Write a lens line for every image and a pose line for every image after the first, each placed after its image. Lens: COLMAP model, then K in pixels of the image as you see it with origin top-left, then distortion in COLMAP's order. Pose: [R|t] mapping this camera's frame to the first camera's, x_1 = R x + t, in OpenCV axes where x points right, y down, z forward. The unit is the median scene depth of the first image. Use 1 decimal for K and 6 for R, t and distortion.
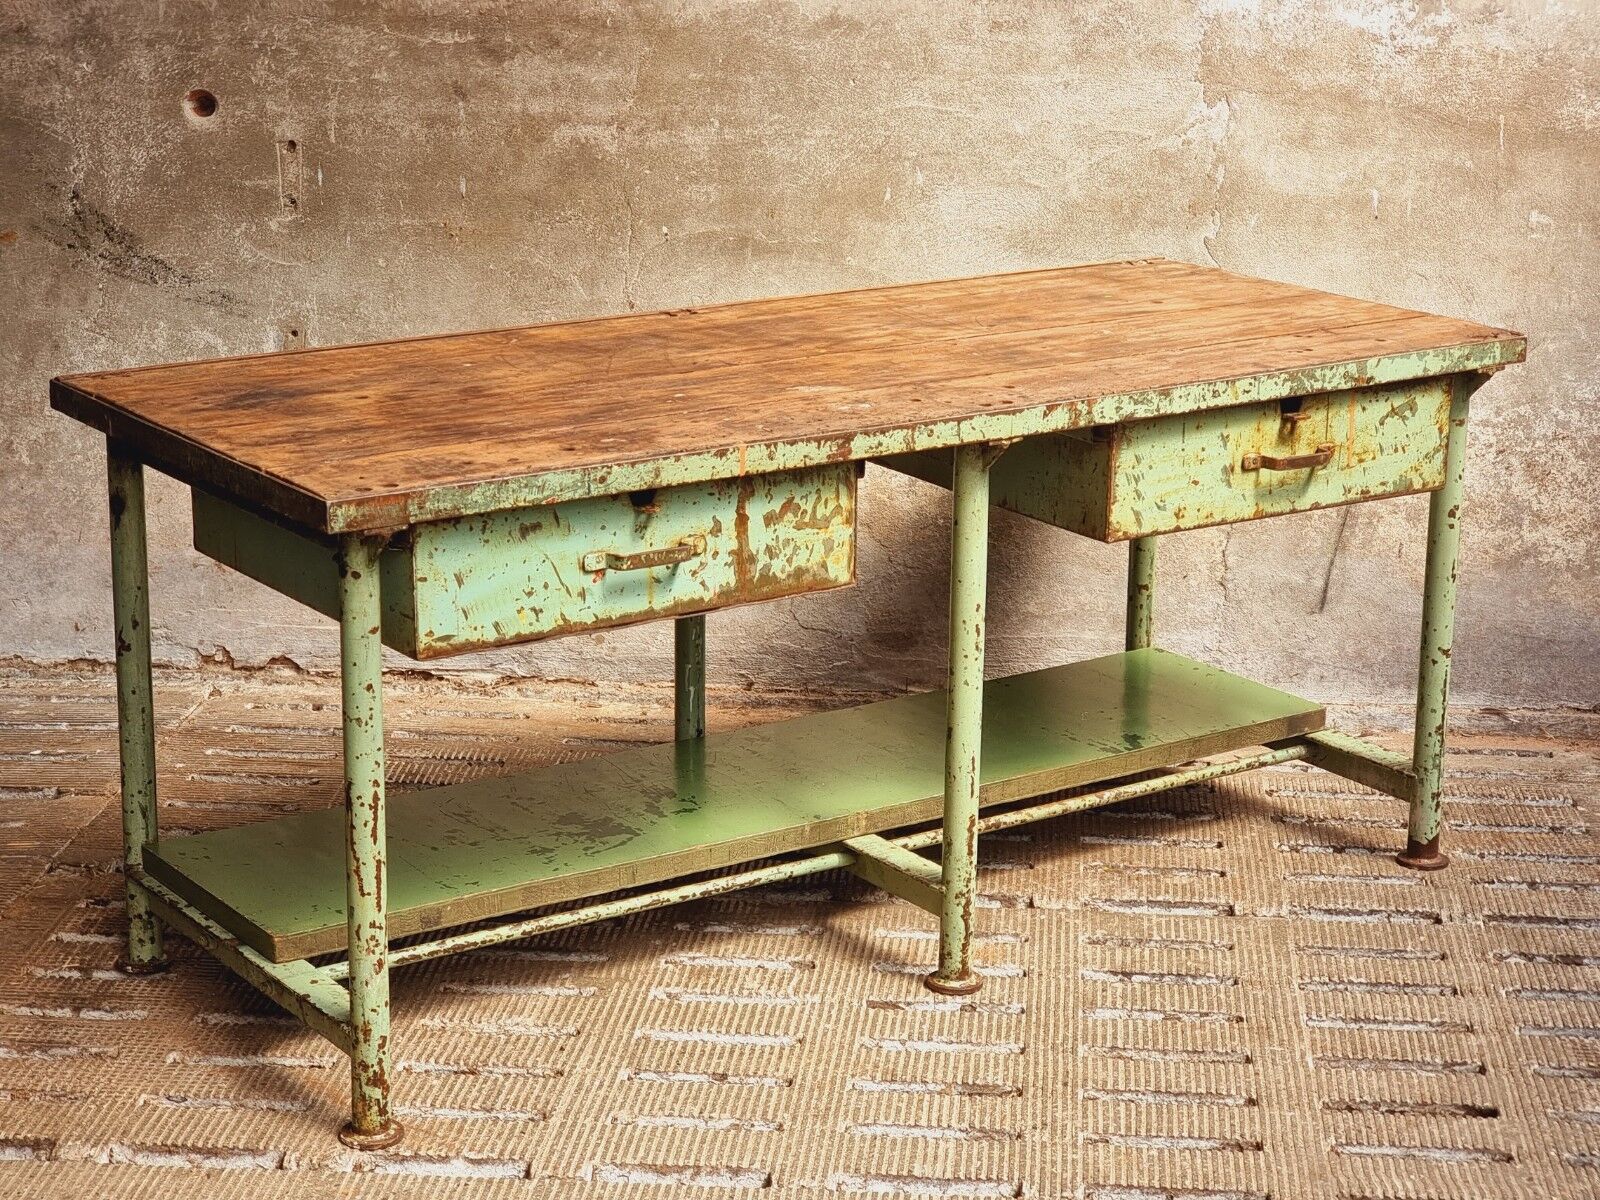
lens RADIAL K [[3149.0, 0, 797.5], [0, 3149.0, 606.3], [0, 0, 1]] dist [-0.019226, 0.557331]
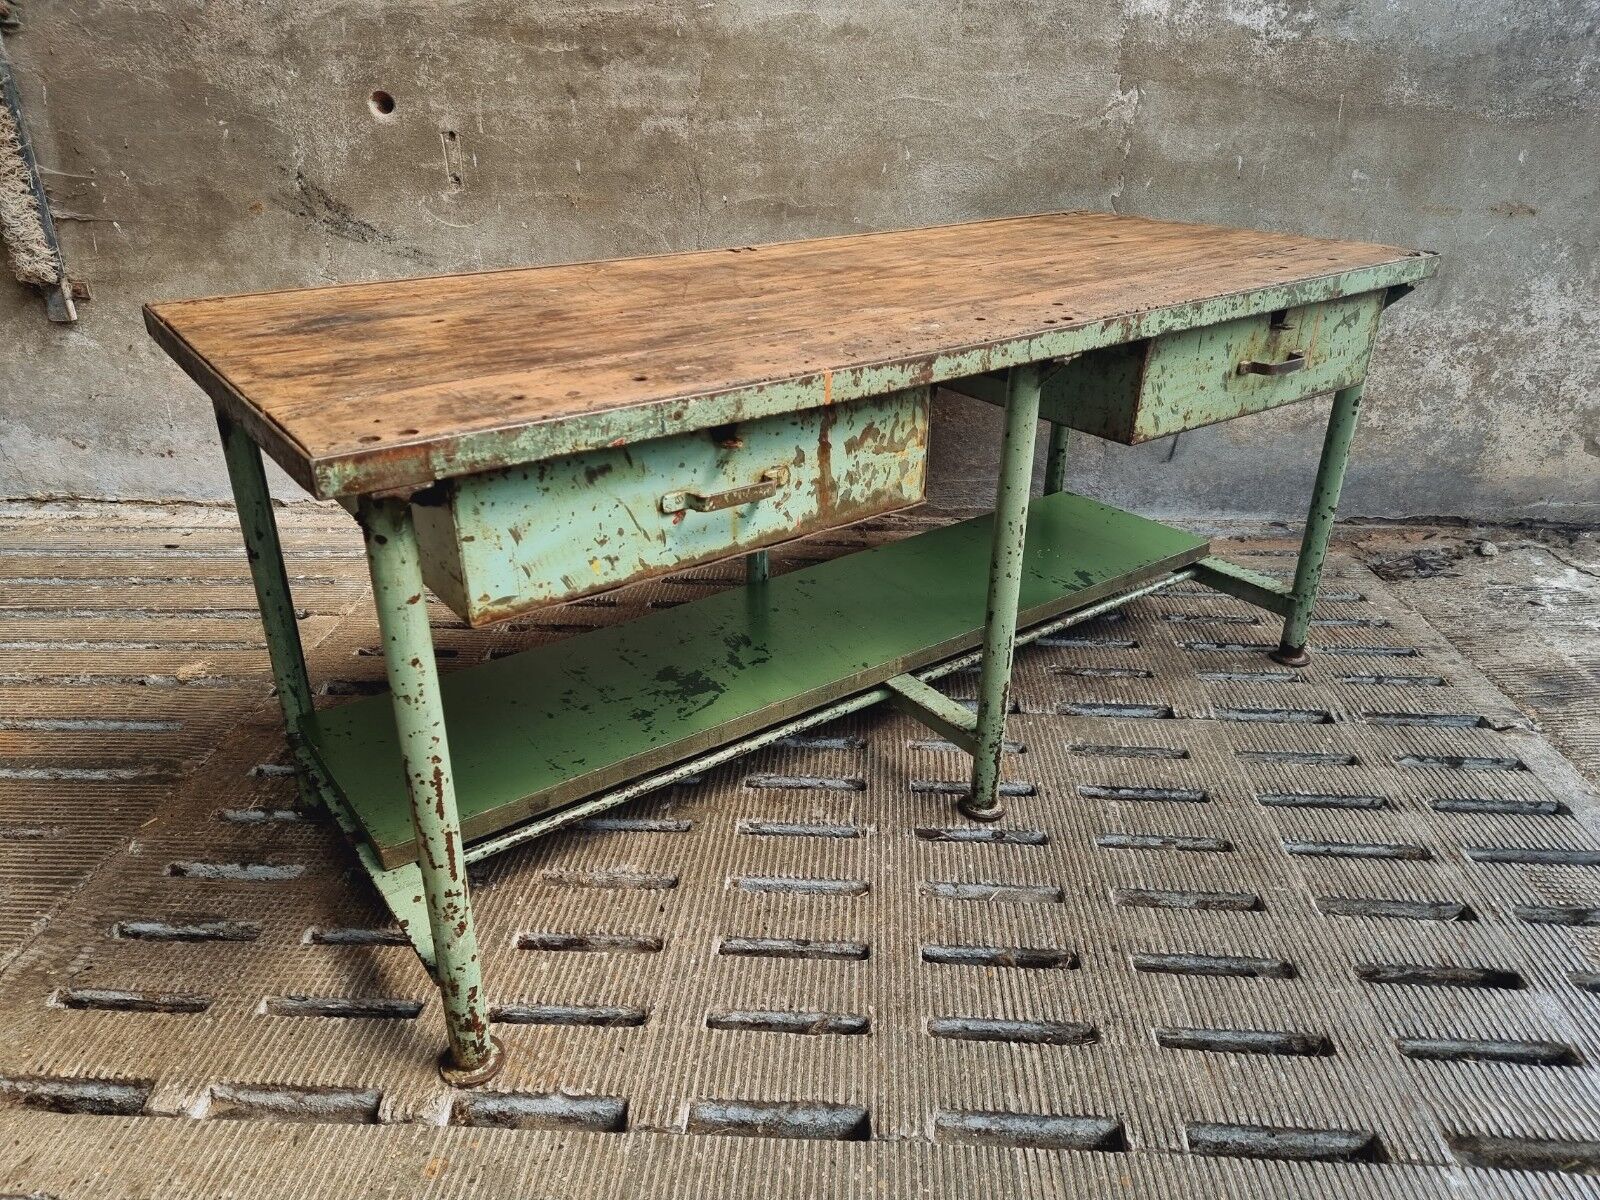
lens RADIAL K [[1113.0, 0, 798.0], [0, 1113.0, 603.1], [0, 0, 1]] dist [0.070072, -0.060224]
pose [[0.999486, -0.020216, 0.024894, -0.031390], [0.015460, 0.983863, 0.178253, -0.037577], [-0.028095, -0.177777, 0.983670, 0.585122]]
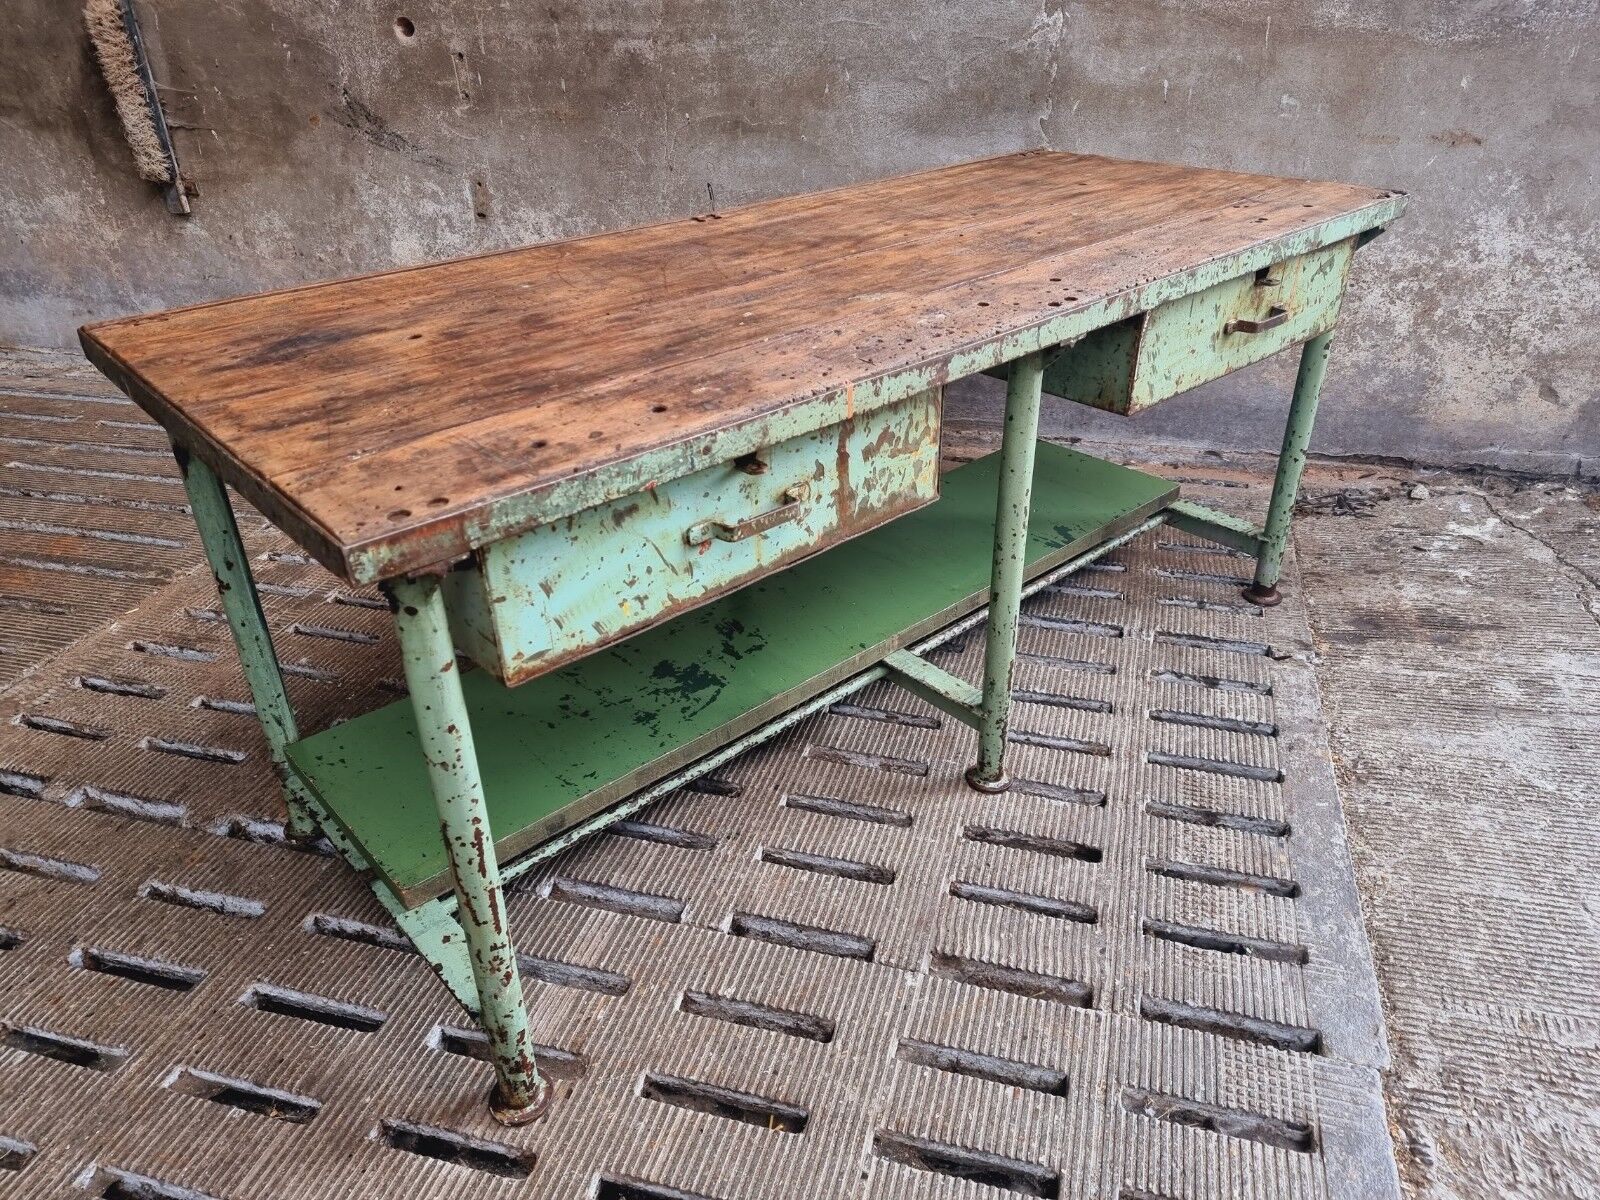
lens RADIAL K [[1109.3, 0, 805.9], [0, 1109.3, 607.2], [0, 0, 1]] dist [0.074904, -0.064906]
pose [[0.980632, 0.076698, -0.180216, 0.163144], [-0.026159, 0.963180, 0.267581, -0.045217], [0.194104, -0.257685, 0.946532, 0.530040]]
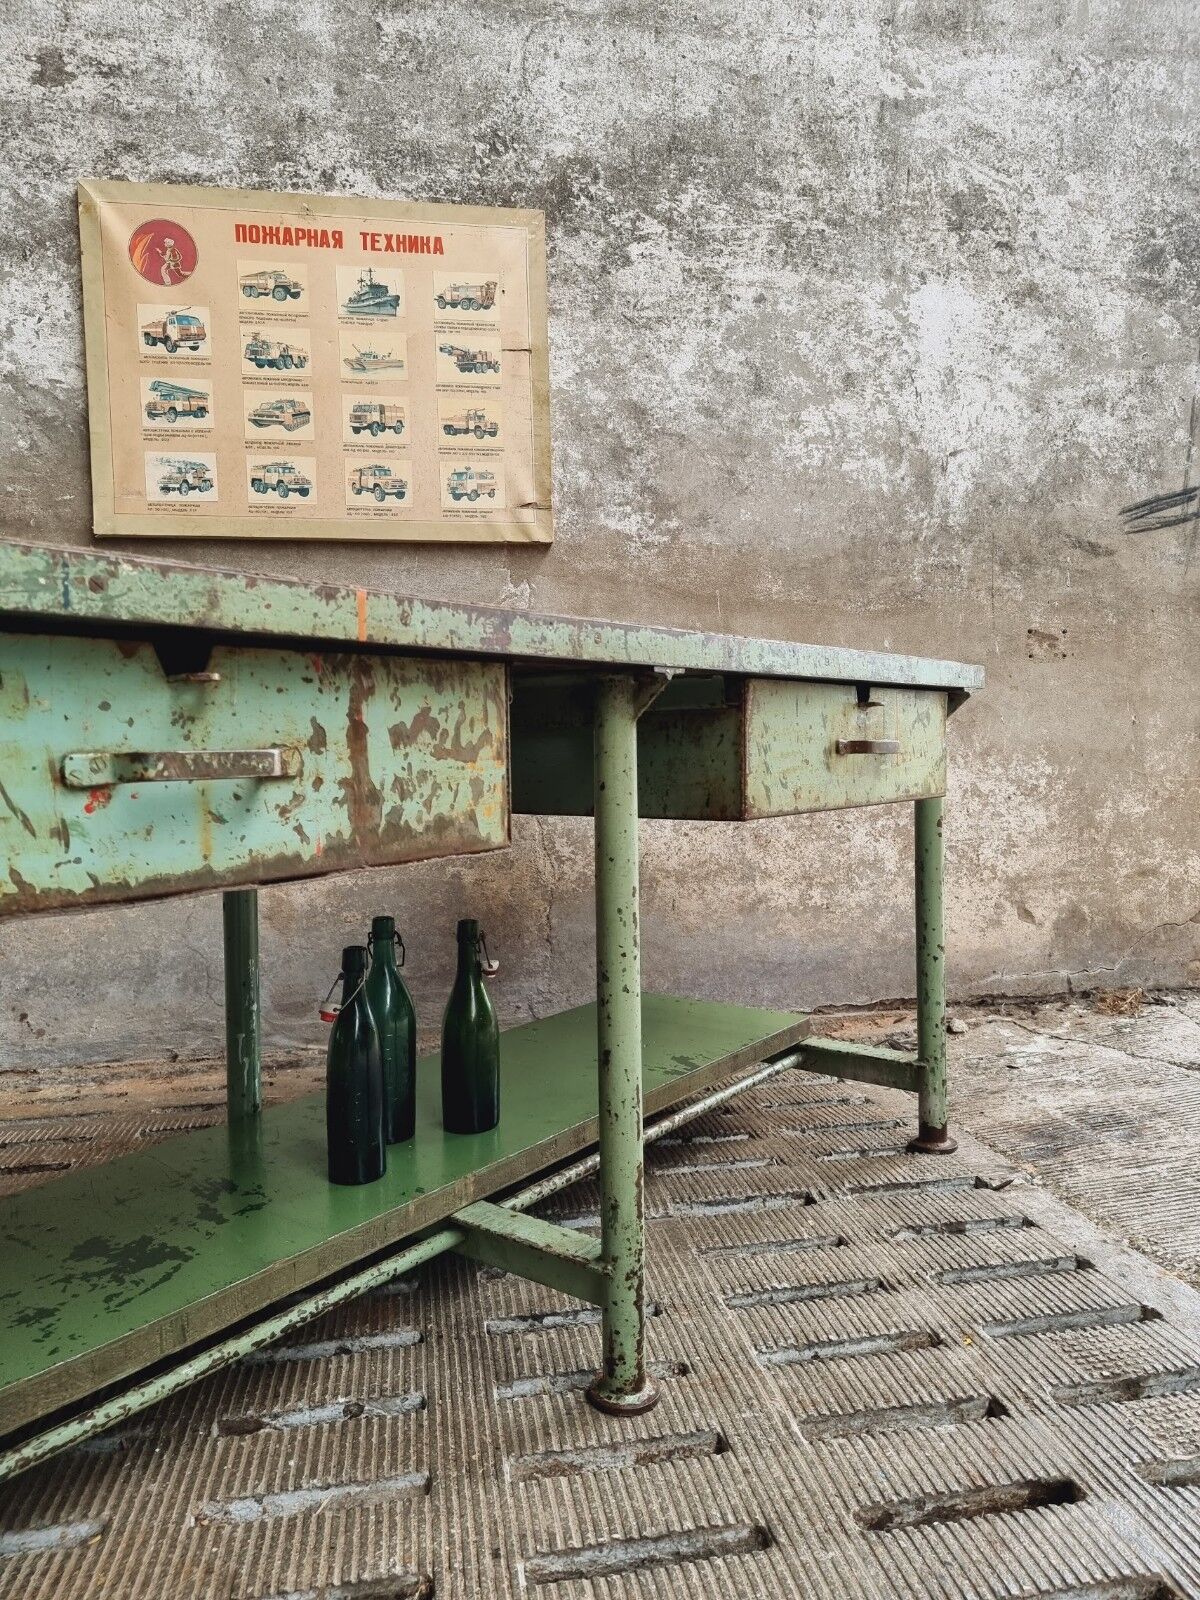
lens RADIAL K [[1109.1, 0, 600.0], [0, 1109.1, 785.4], [0, 0, 1]] dist [0.077900, -0.071827]
pose [[0.965390, -0.037909, 0.258042, 0.045976], [0.096727, 0.970864, -0.219244, 0.042752], [-0.242212, 0.236615, 0.940929, 0.668717]]
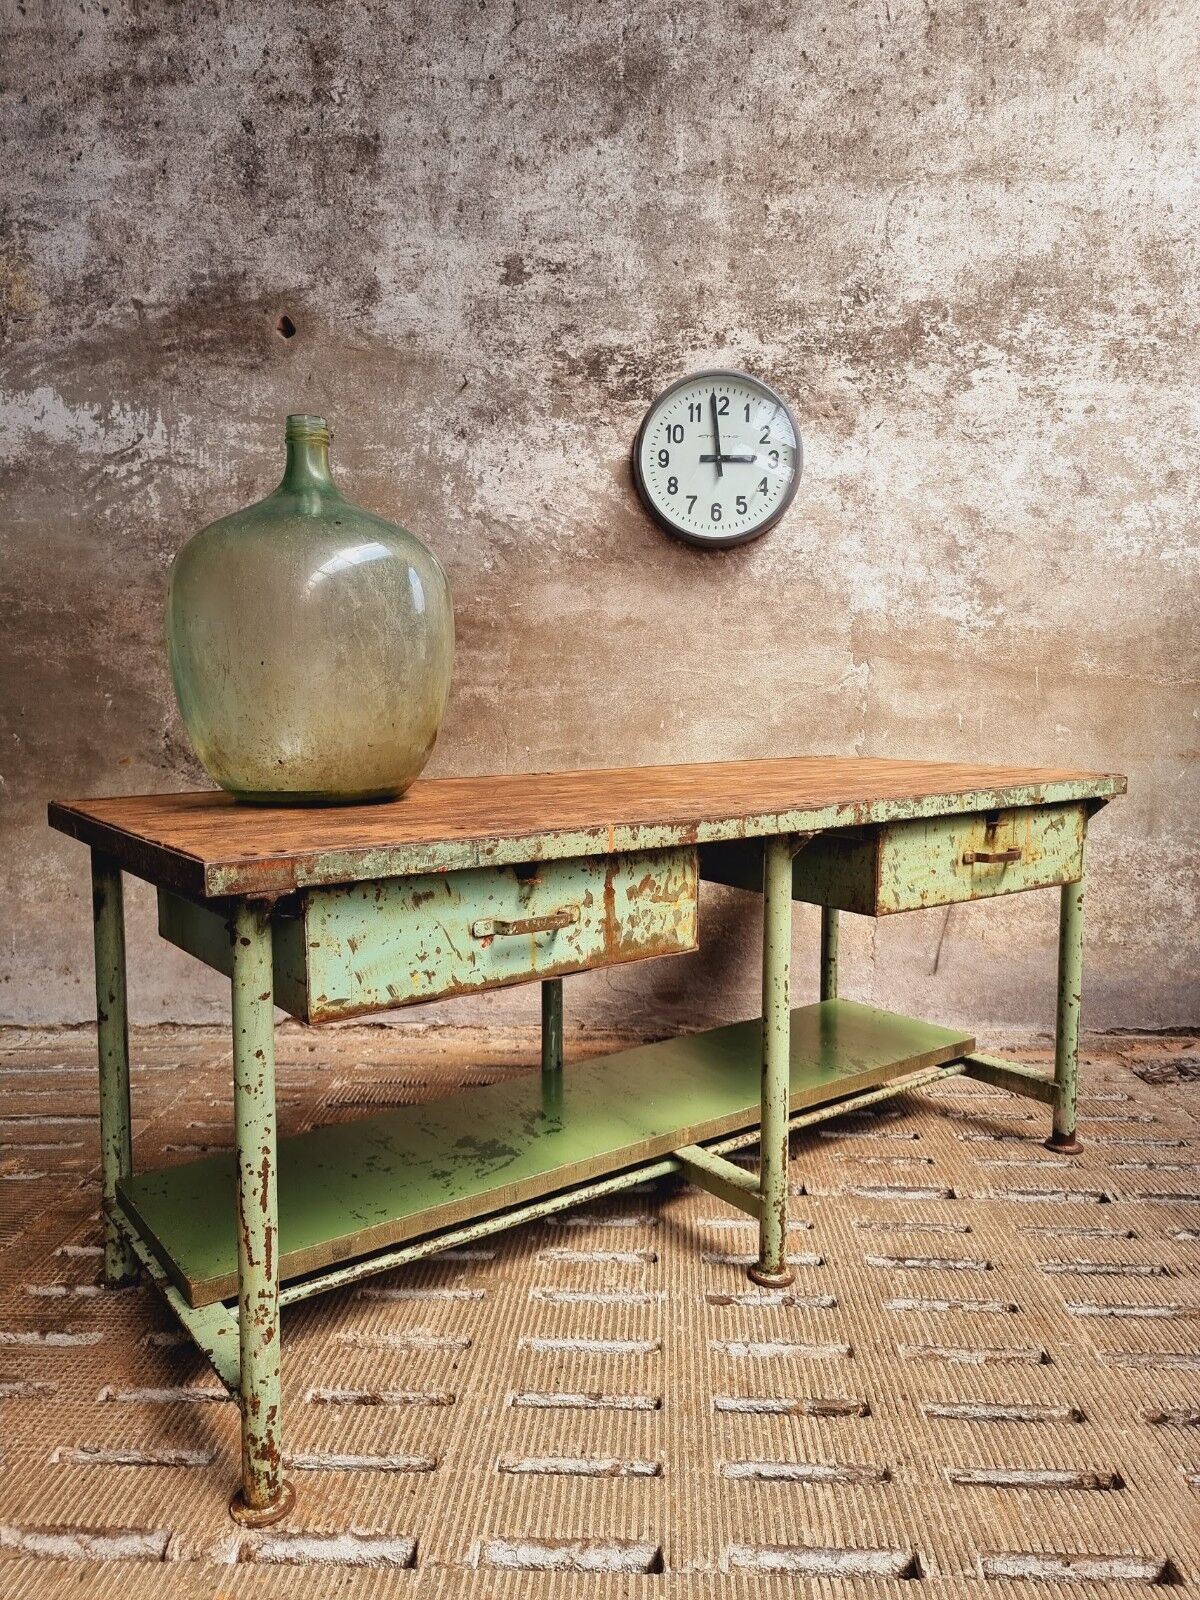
lens RADIAL K [[1113.0, 0, 600.3], [0, 1113.0, 798.2], [0, 0, 1]] dist [0.070072, -0.060224]
pose [[0.999204, -0.016464, 0.036342, -0.031607], [0.022332, 0.985621, -0.167490, 0.006190], [-0.033062, 0.168168, 0.985204, 0.526820]]
